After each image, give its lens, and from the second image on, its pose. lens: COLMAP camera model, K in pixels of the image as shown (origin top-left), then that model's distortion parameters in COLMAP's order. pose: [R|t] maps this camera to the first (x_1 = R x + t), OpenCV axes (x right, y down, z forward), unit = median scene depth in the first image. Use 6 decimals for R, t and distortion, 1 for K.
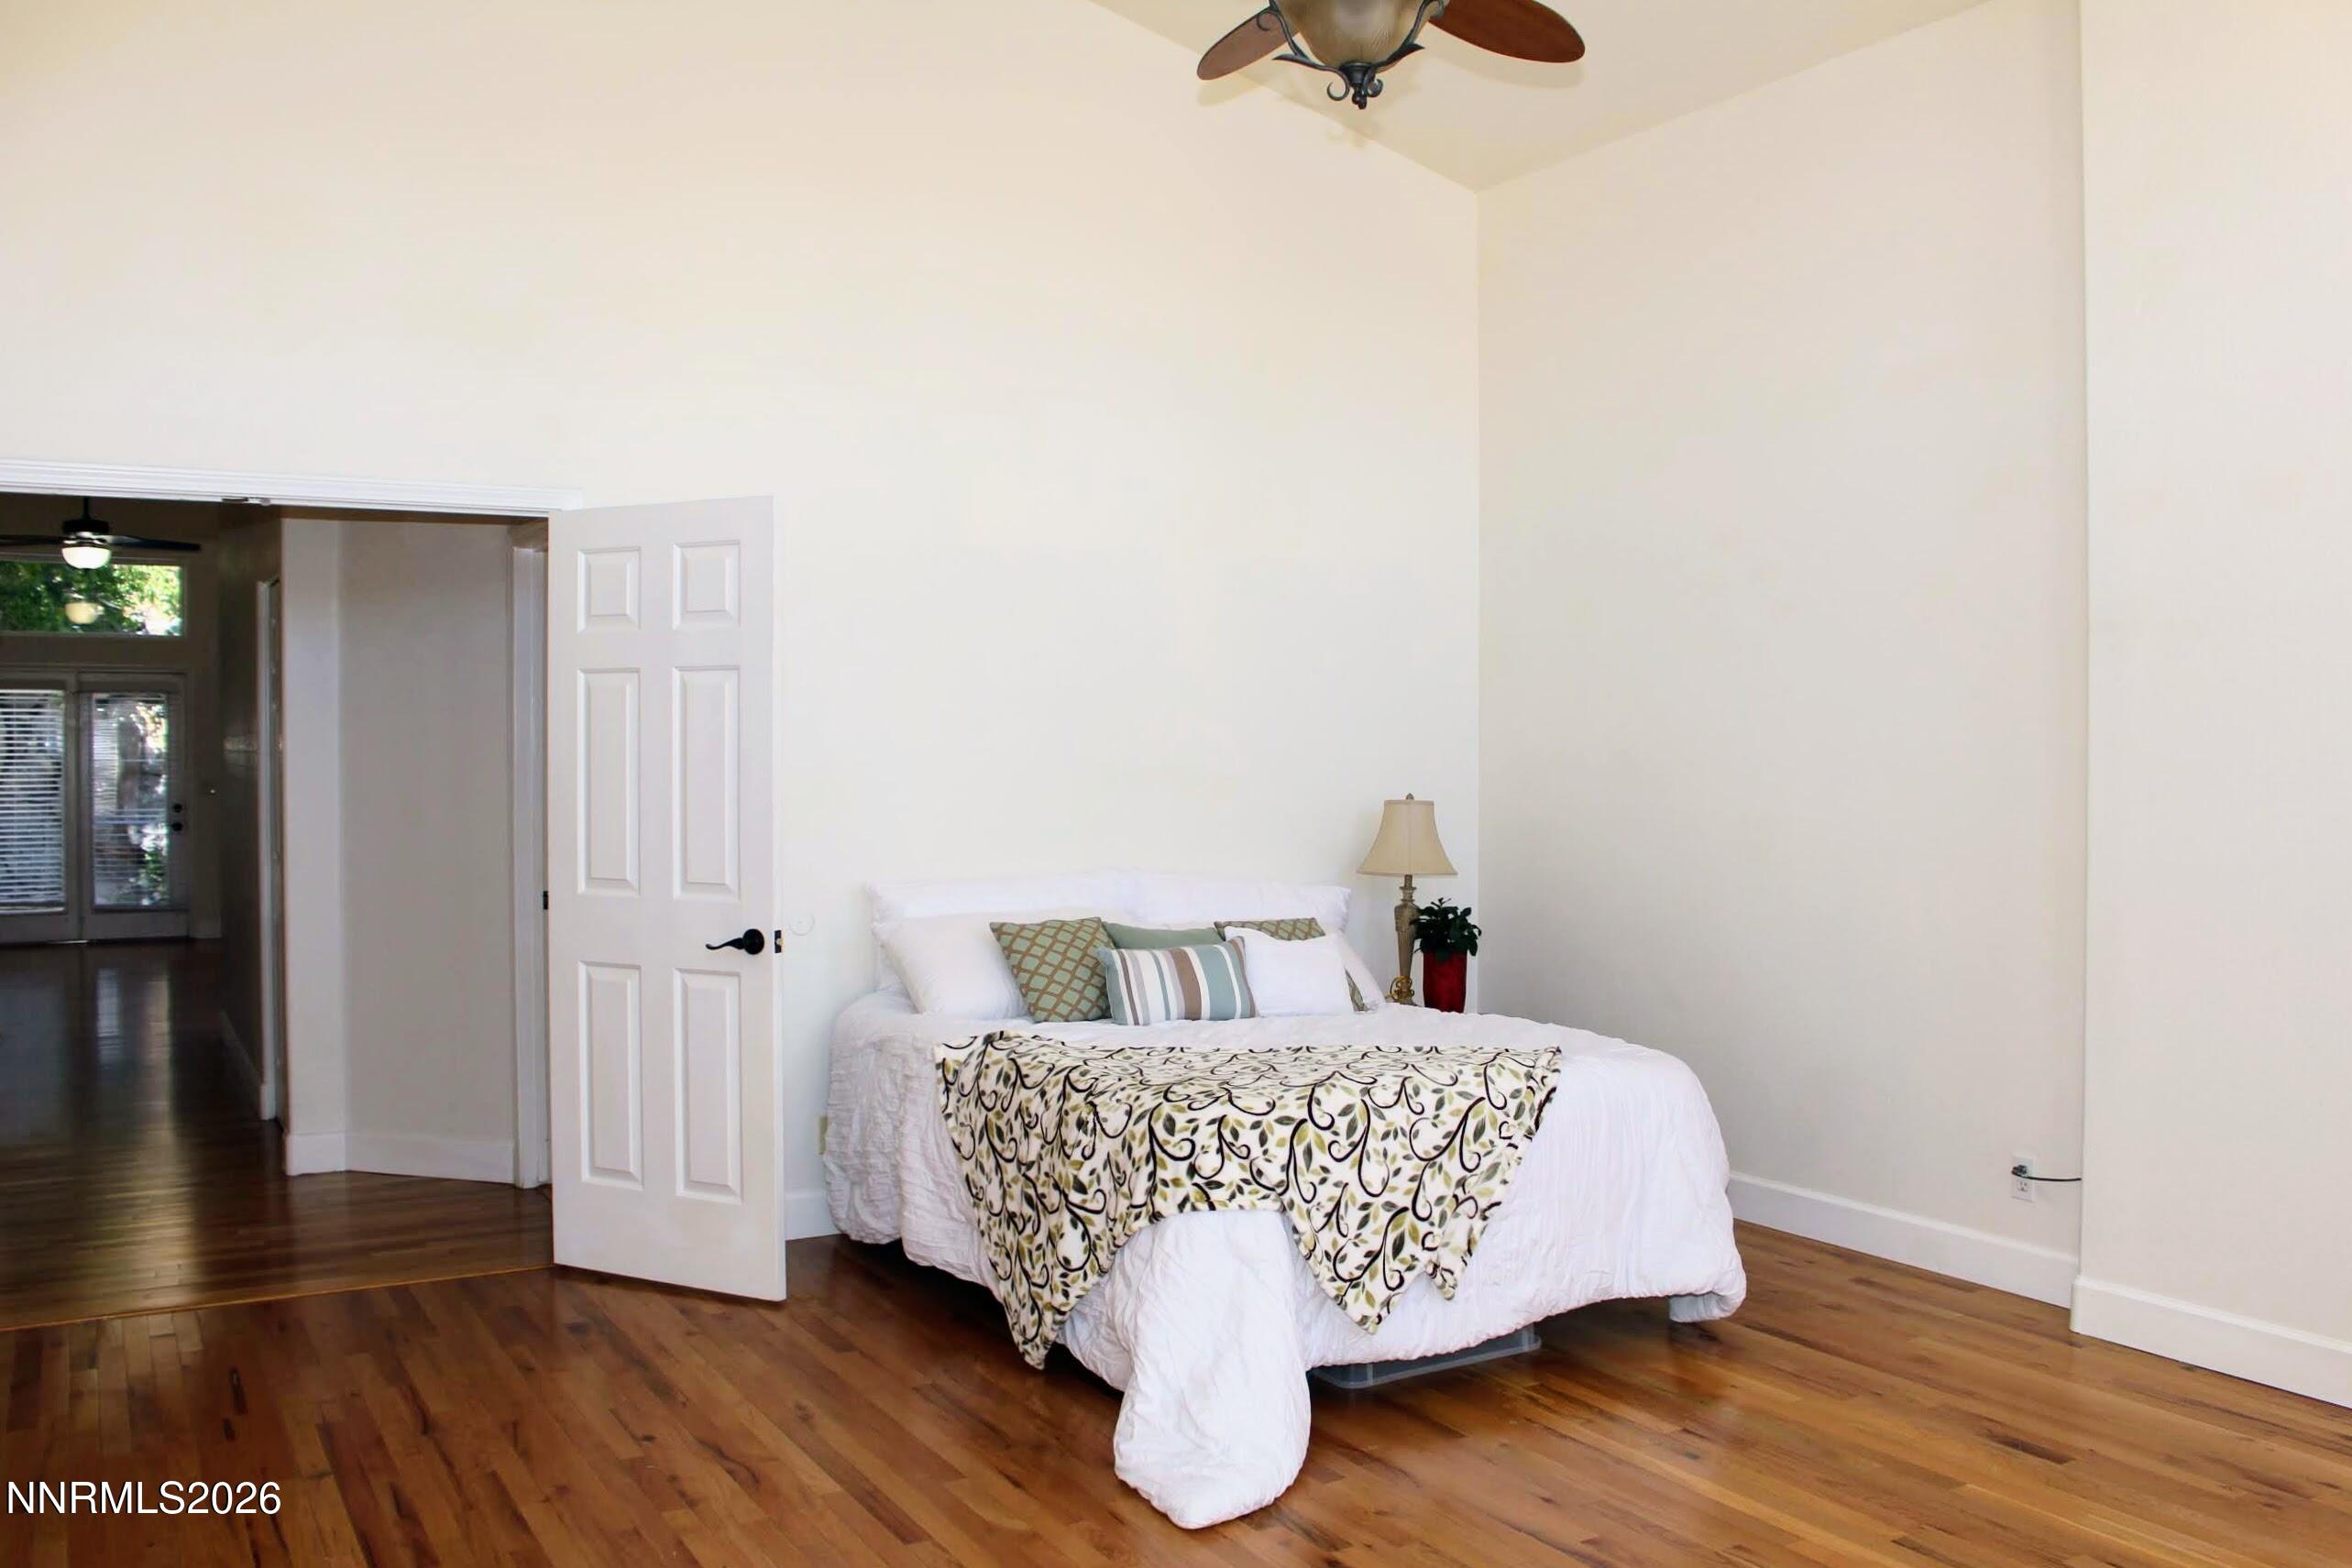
lens RADIAL K [[1981.9, 0, 1176.0], [0, 1981.9, 784.0], [0, 0, 1]] dist [-0.126443, 0.105358]
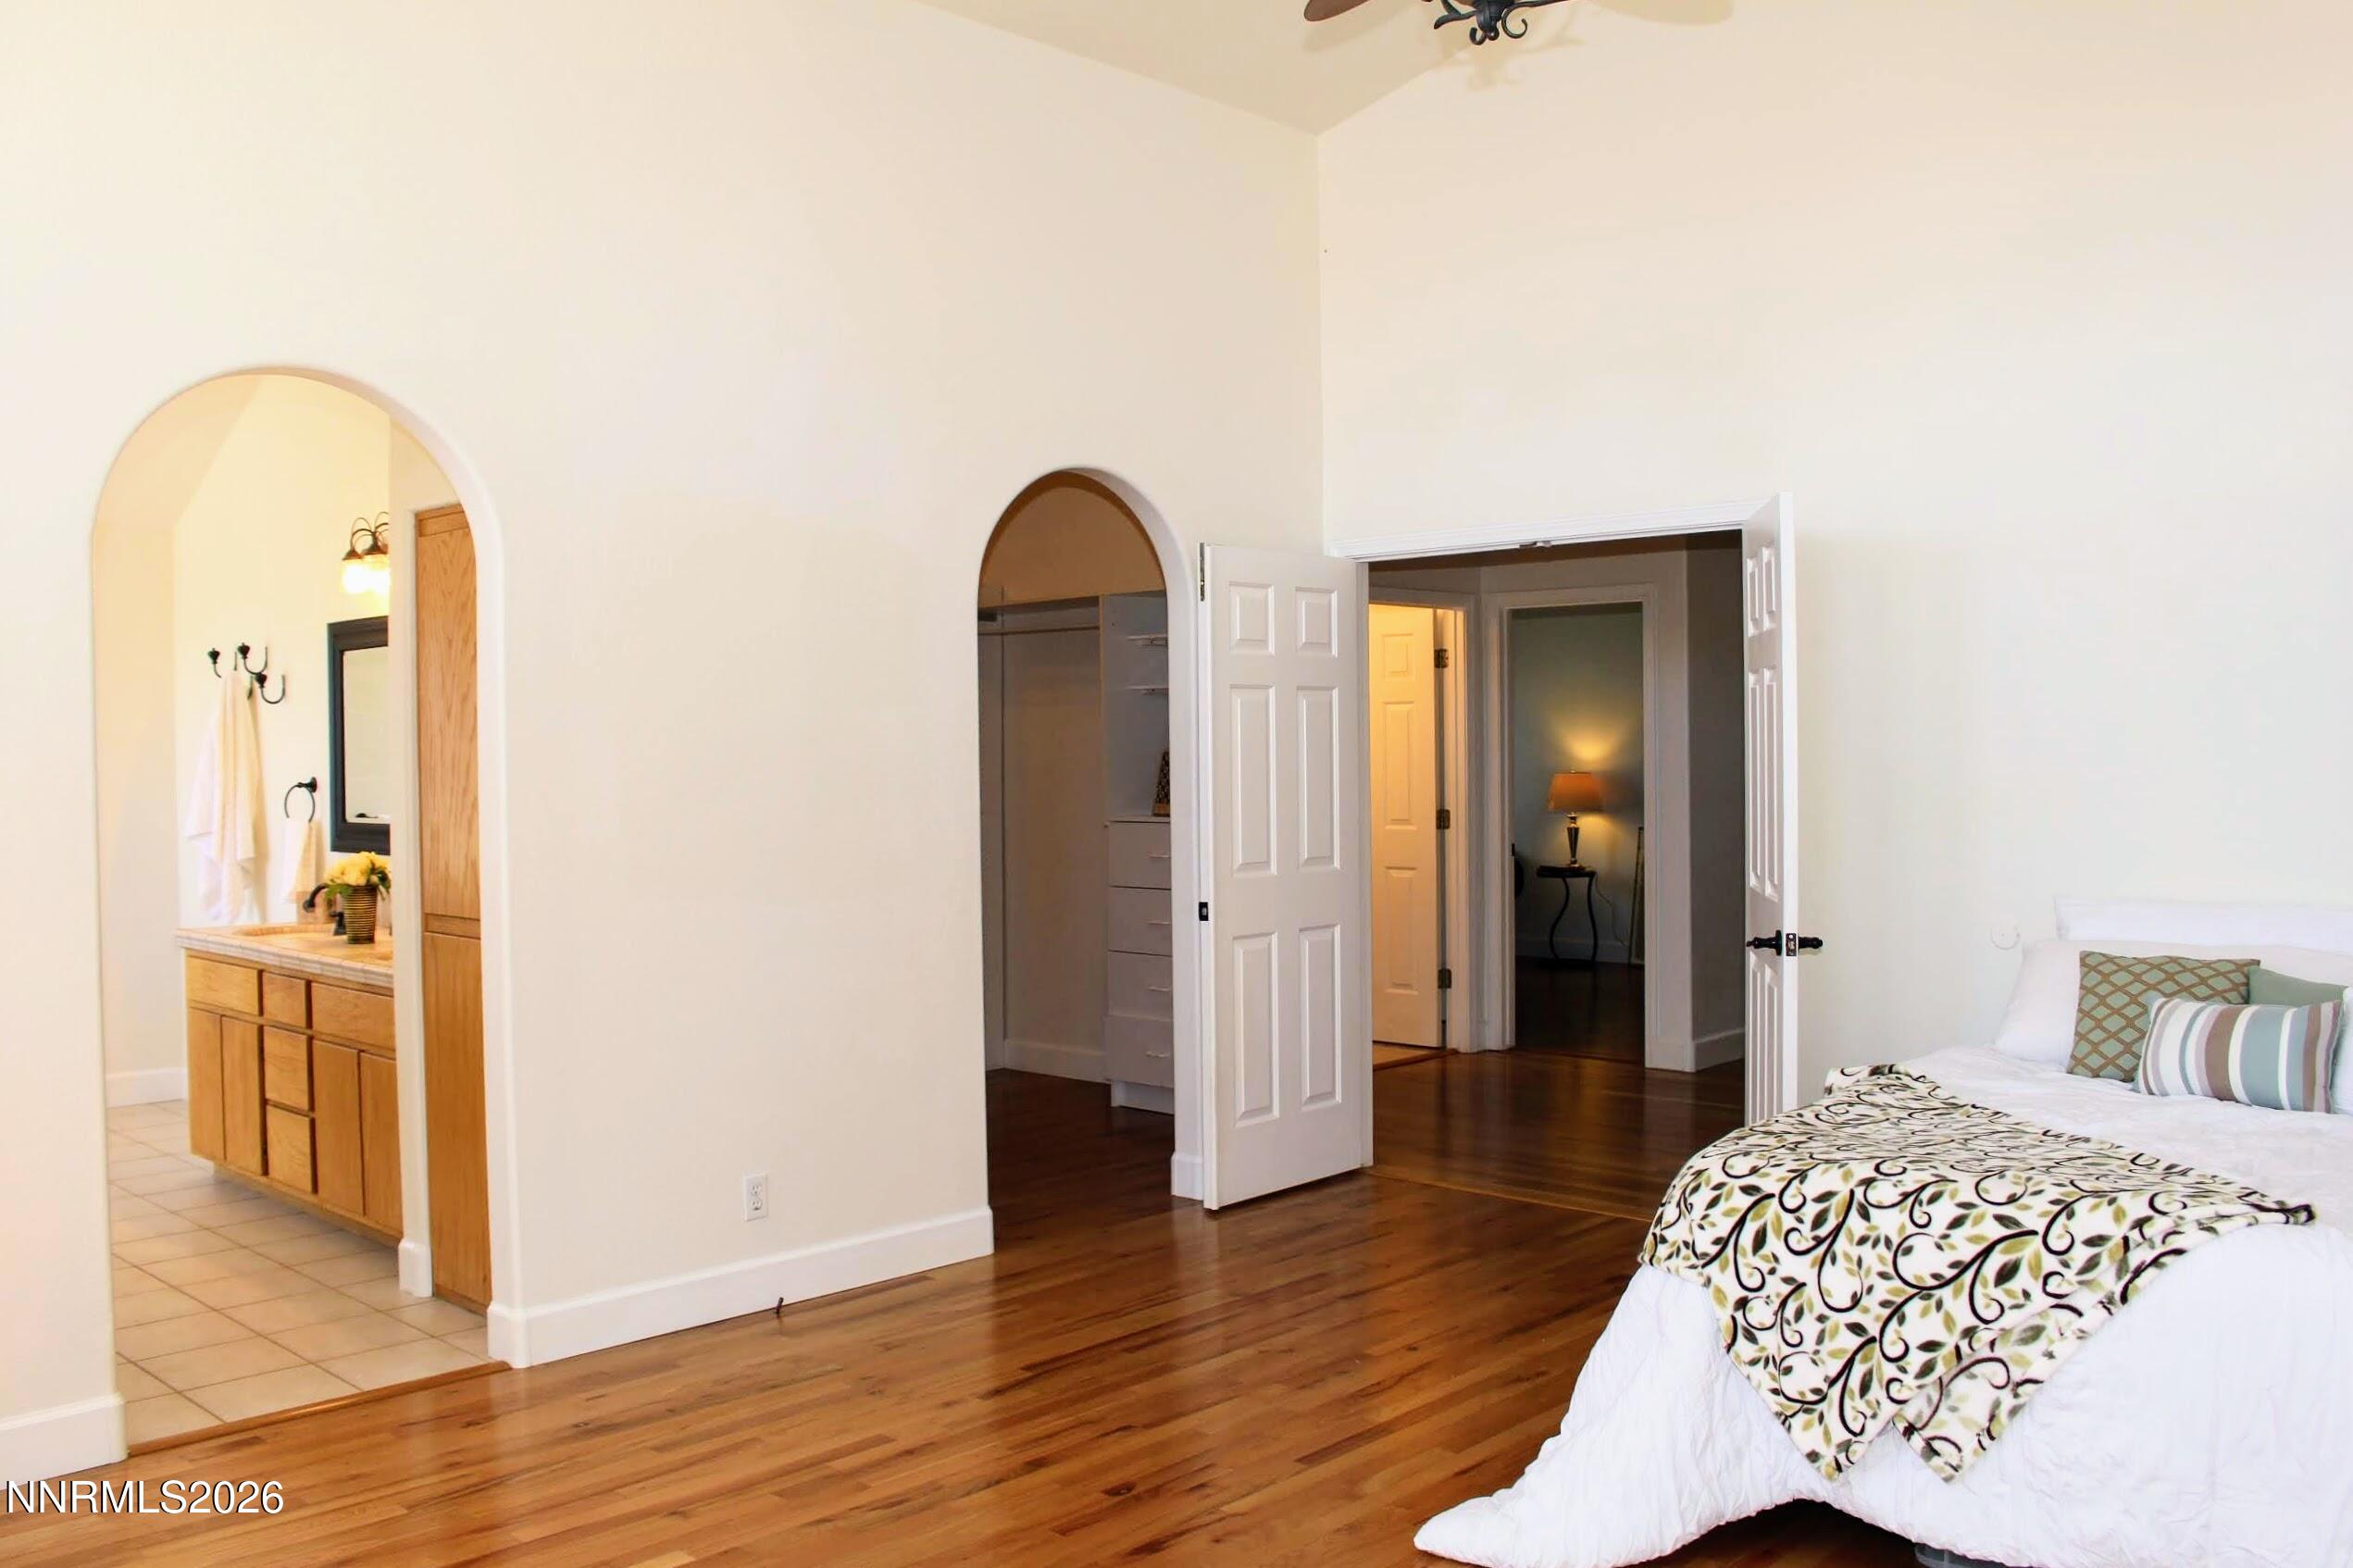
lens RADIAL K [[1982.9, 0, 1176.5], [0, 1982.9, 784.0], [0, 0, 1]] dist [-0.126443, 0.105358]
pose [[0.289782, 0.016122, -0.956957, 0.772114], [-0.005579, 0.999870, 0.015155, -0.015560], [0.957076, 0.000947, 0.289835, 0.508922]]
